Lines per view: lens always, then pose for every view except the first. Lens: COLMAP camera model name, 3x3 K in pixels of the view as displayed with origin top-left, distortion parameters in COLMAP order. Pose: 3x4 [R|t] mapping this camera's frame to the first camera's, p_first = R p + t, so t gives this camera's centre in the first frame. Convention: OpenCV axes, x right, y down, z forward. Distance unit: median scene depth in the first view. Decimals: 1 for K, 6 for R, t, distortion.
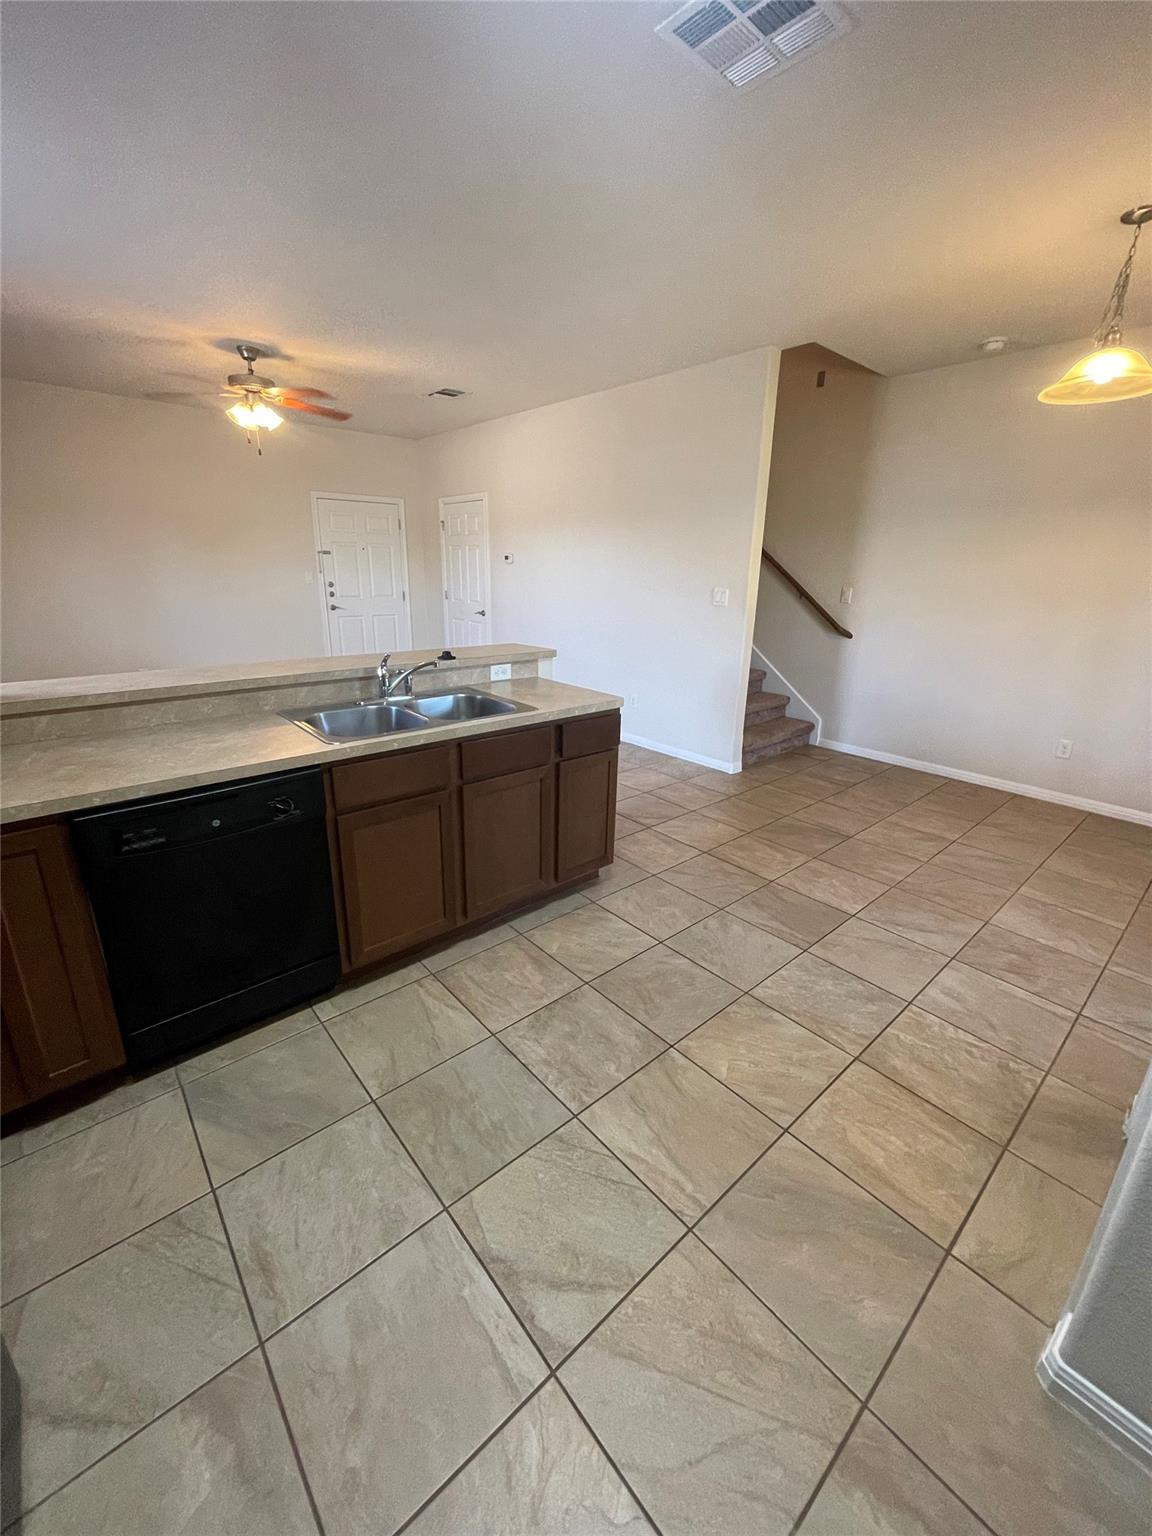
lens RADIAL K [[622.8, 0, 575.1], [0, 622.8, 758.4], [0, 0, 1]] dist [-0.003225, 0.000290]
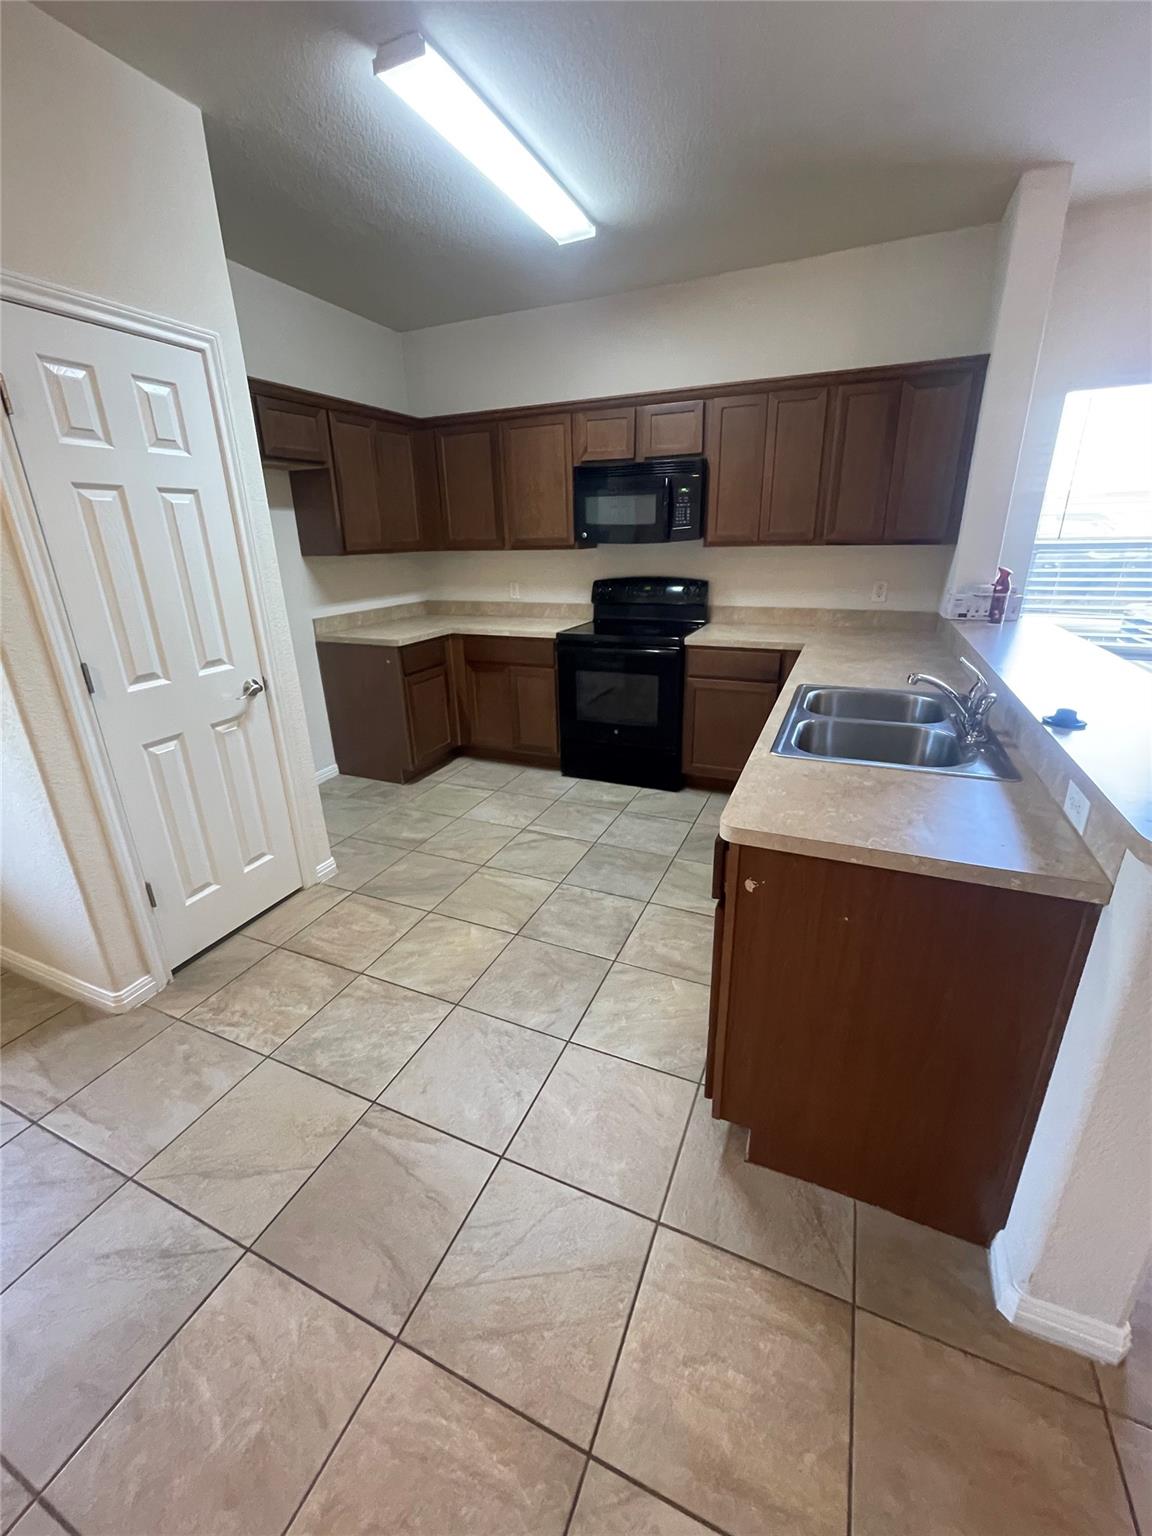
lens RADIAL K [[622.8, 0, 574.2], [0, 622.8, 756.5], [0, 0, 1]] dist [-0.003225, 0.000290]
pose [[-0.905785, 0.143468, -0.398710, 0.343626], [-0.125153, 0.808381, 0.575201, -0.376113], [0.404833, 0.570909, -0.714264, 1.206766]]
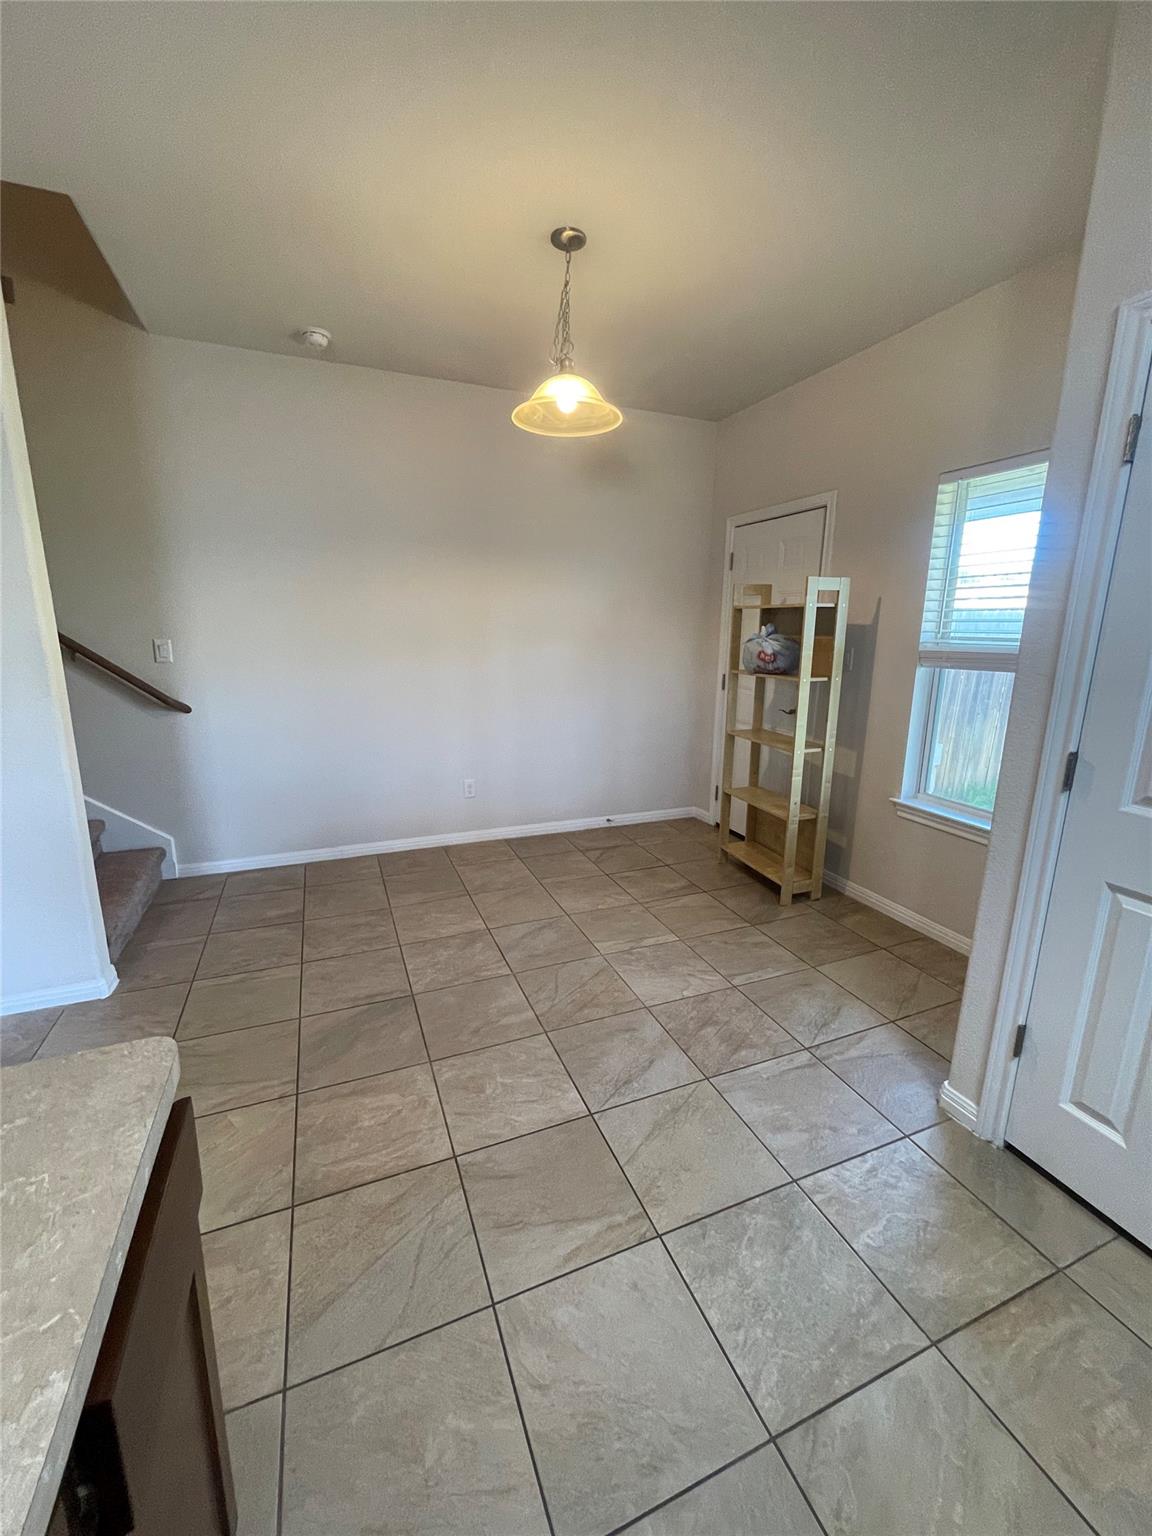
lens RADIAL K [[622.8, 0, 577.8], [0, 622.8, 754.4], [0, 0, 1]] dist [-0.003225, 0.000290]
pose [[0.324196, -0.209535, 0.922492, -0.094414], [0.279161, 0.952924, 0.118340, -0.196452], [-0.903862, 0.219158, 0.367429, 0.665969]]
